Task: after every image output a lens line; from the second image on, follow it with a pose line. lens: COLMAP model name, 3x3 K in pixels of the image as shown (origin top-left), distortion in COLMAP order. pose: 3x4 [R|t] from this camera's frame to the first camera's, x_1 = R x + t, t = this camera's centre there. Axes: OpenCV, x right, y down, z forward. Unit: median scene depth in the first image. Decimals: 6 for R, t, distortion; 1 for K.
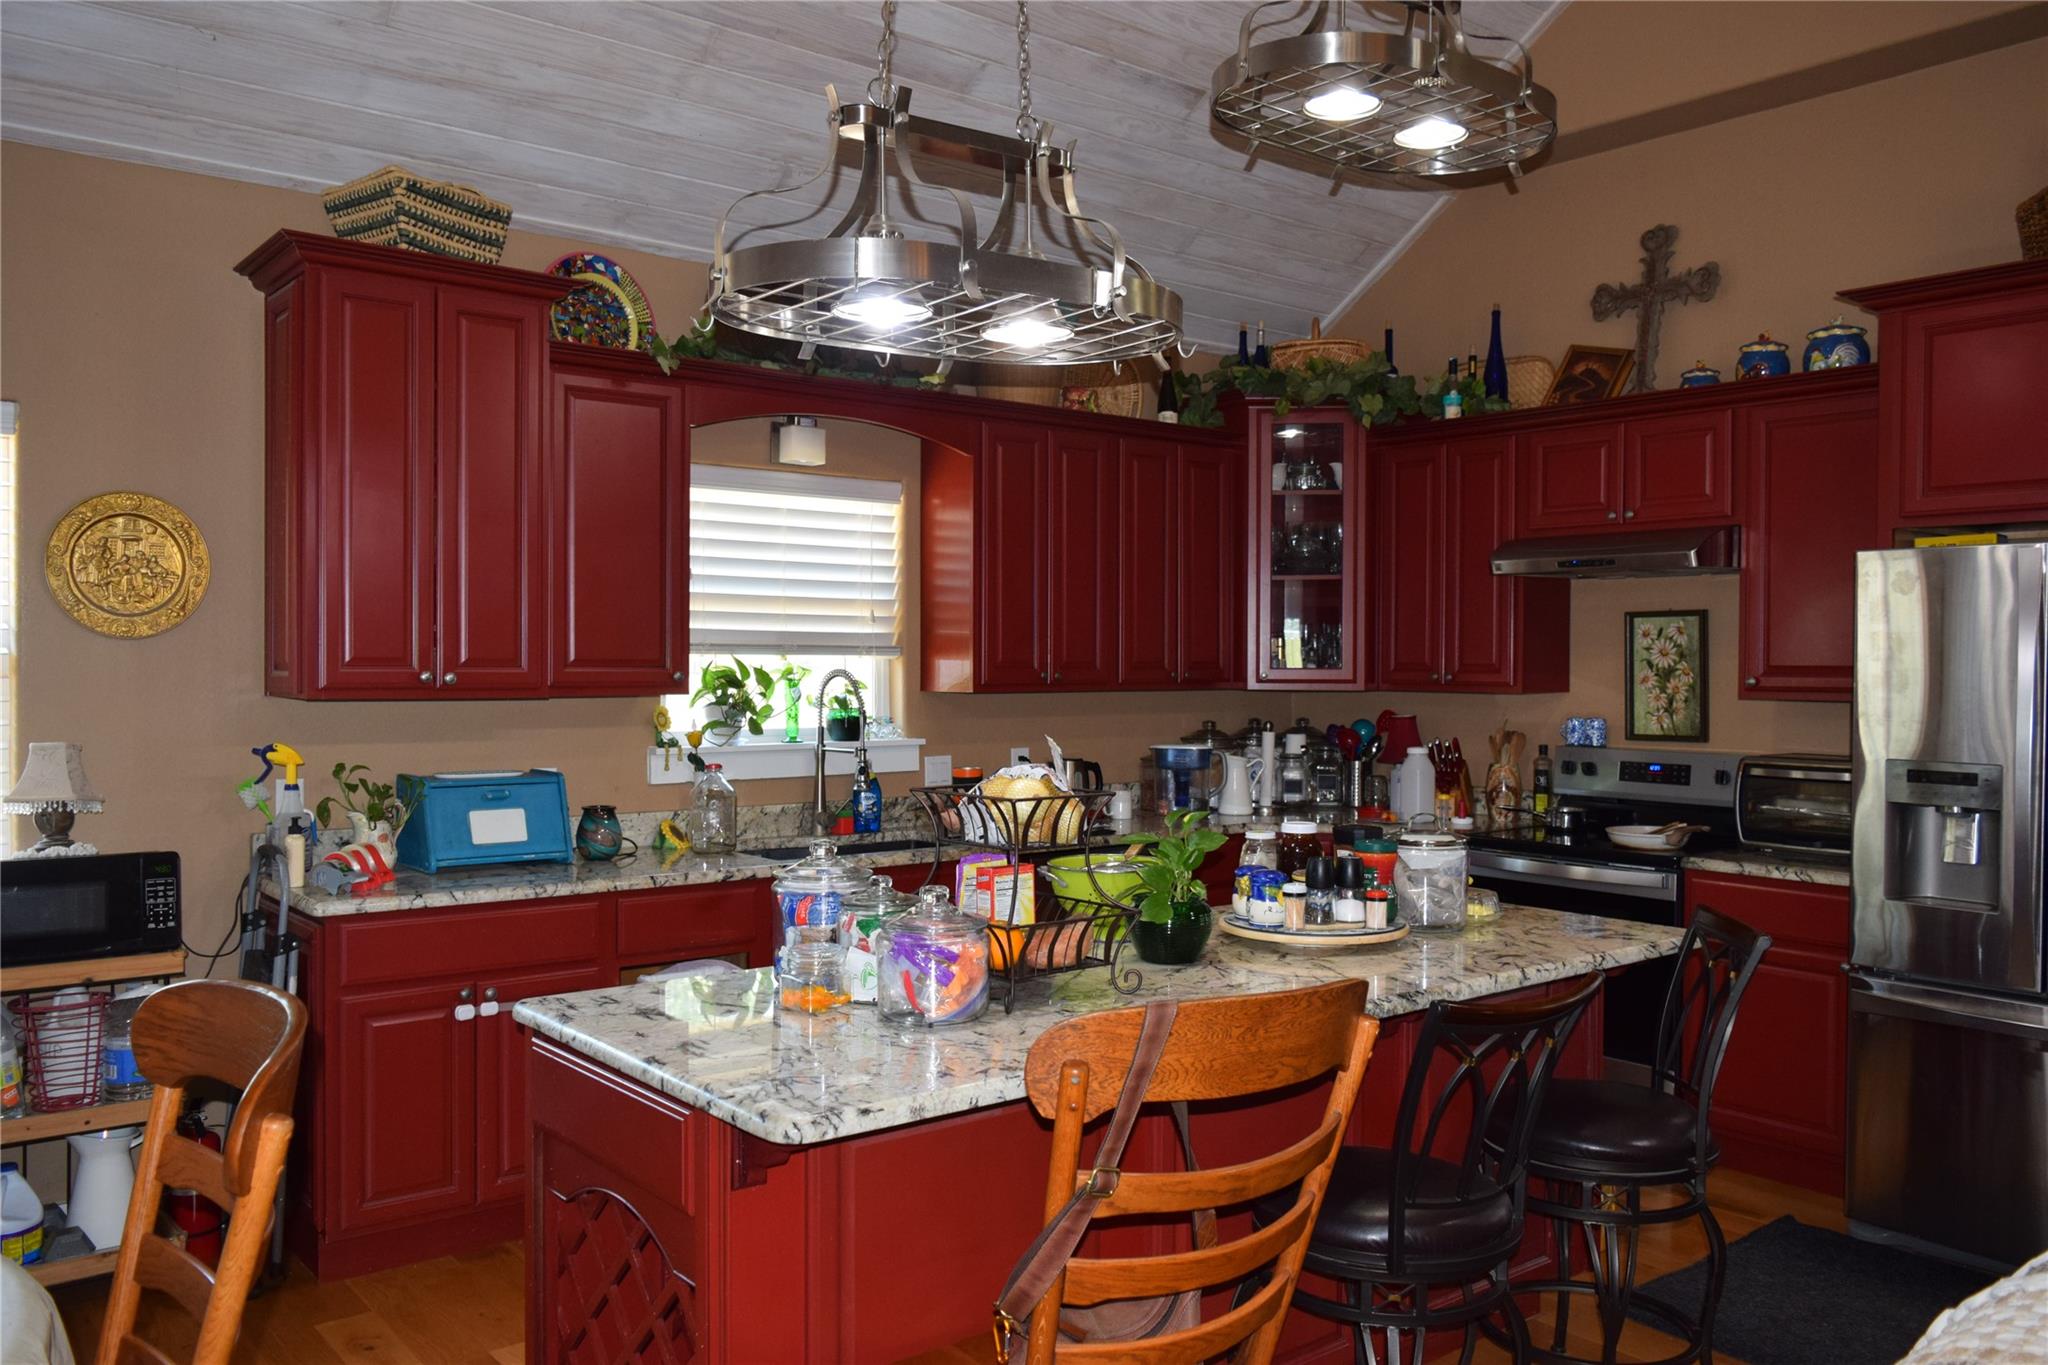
lens RADIAL K [[1601.3, 0, 1023.1], [0, 1601.3, 681.3], [0, 0, 1]] dist [0.001847, 0.000514]
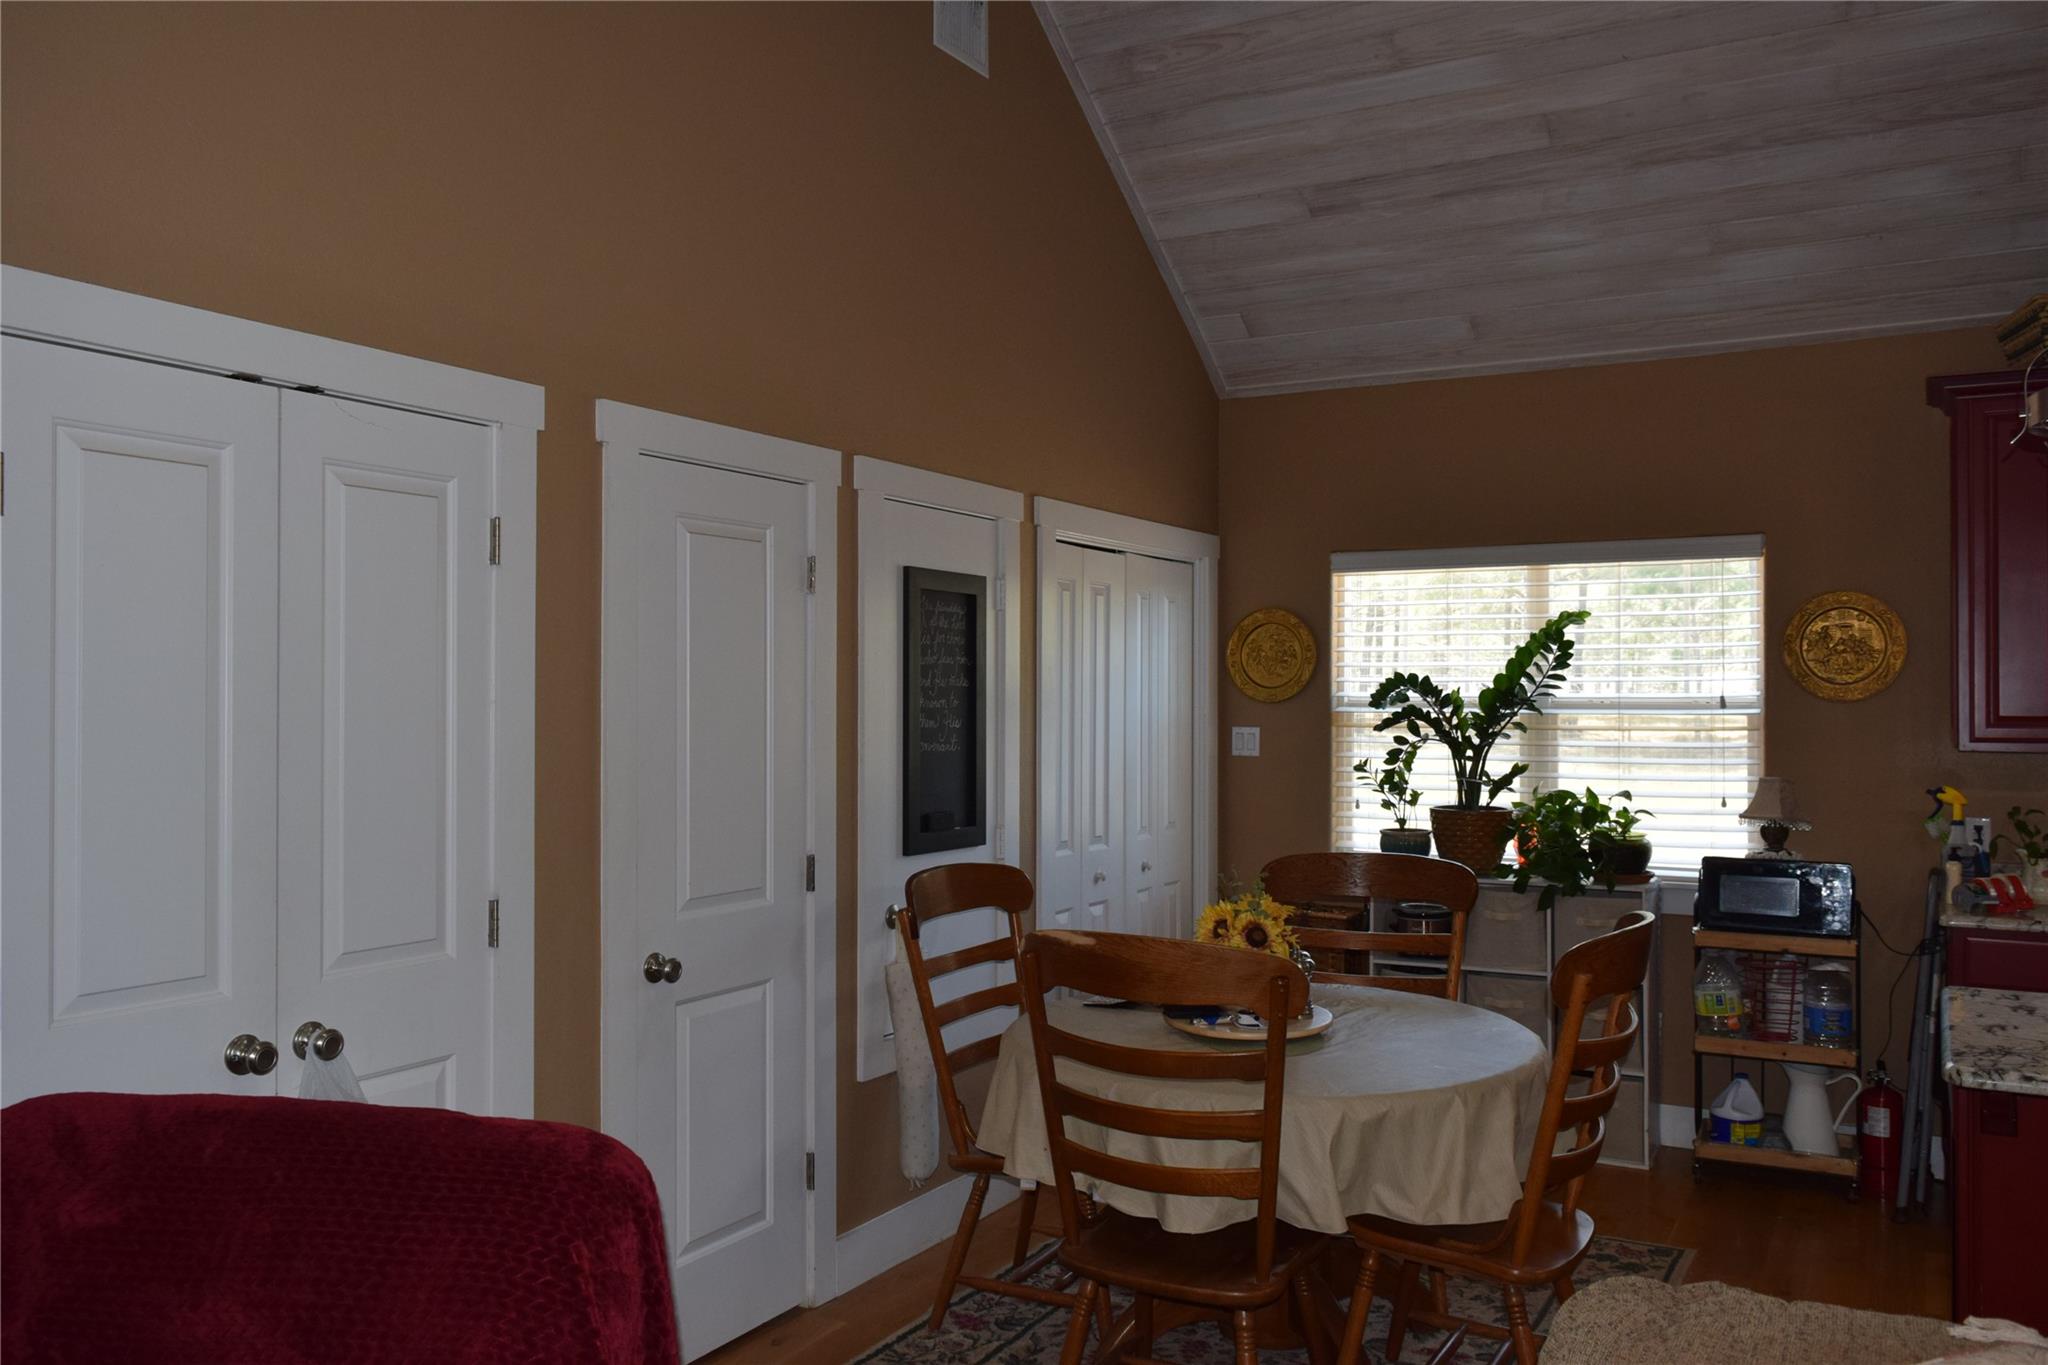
lens RADIAL K [[1601.3, 0, 1024.3], [0, 1601.3, 687.4], [0, 0, 1]] dist [0.001847, 0.000514]
pose [[0.371521, -0.014324, -0.928314, 0.416227], [-0.013727, 0.999687, -0.020919, -0.001588], [0.928323, 0.020515, 0.371208, -0.112939]]
